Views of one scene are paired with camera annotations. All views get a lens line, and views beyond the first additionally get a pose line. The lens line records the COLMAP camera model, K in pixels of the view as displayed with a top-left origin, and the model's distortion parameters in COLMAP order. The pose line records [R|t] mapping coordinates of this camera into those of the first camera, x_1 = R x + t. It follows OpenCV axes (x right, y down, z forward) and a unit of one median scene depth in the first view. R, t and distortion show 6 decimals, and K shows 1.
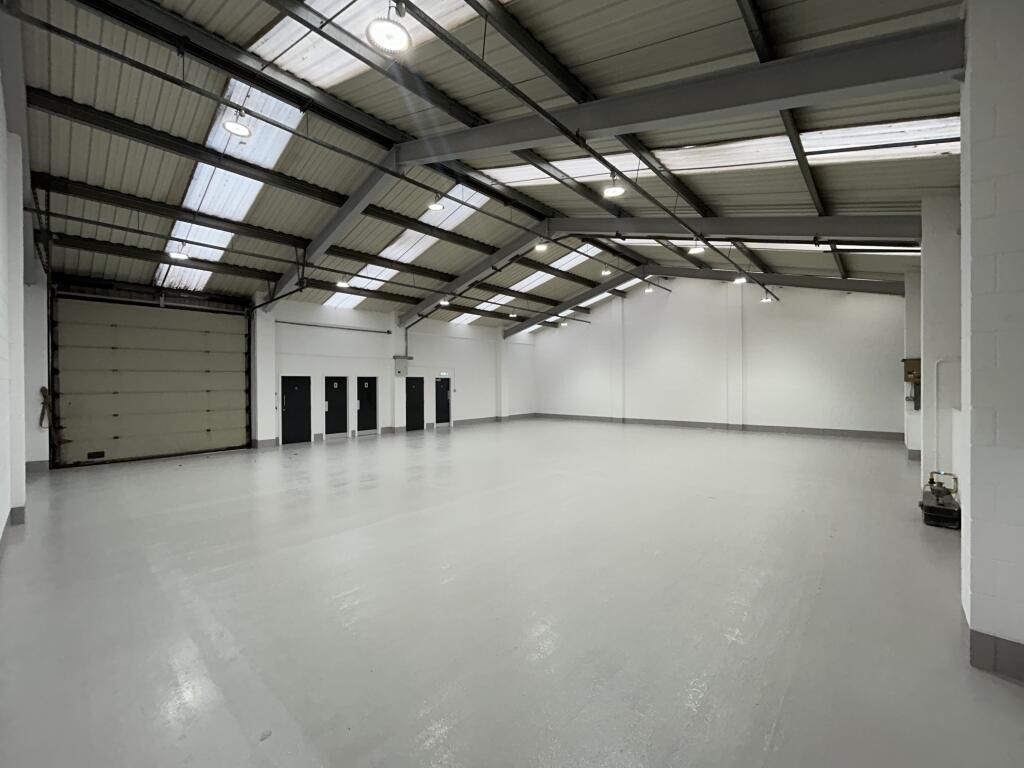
lens RADIAL K [[415.3, 0, 512.0], [0, 415.3, 384.0], [0, 0, 1]] dist [0.002459, 0.000463]
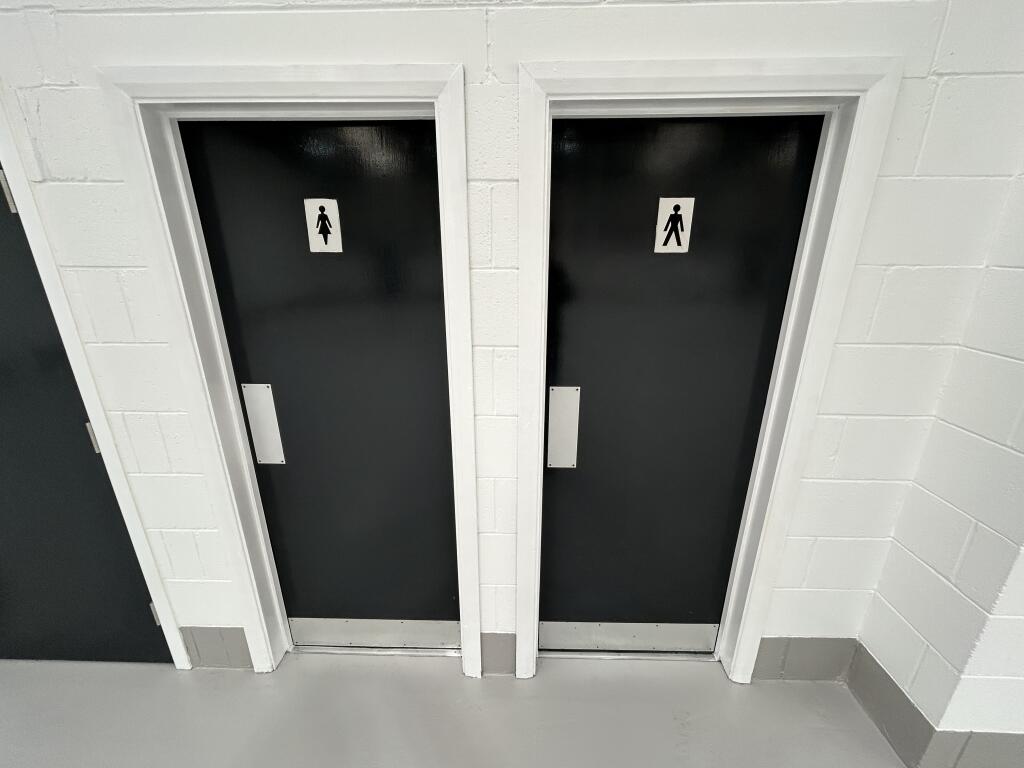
lens RADIAL K [[415.3, 0, 512.0], [0, 415.3, 384.0], [0, 0, 1]] dist [0.002459, 0.000463]
pose [[0.645501, 0.255795, -0.719651, -0.531812], [-0.006603, 0.944082, 0.329645, 0.009826], [0.763731, -0.208034, 0.611094, 1.612310]]
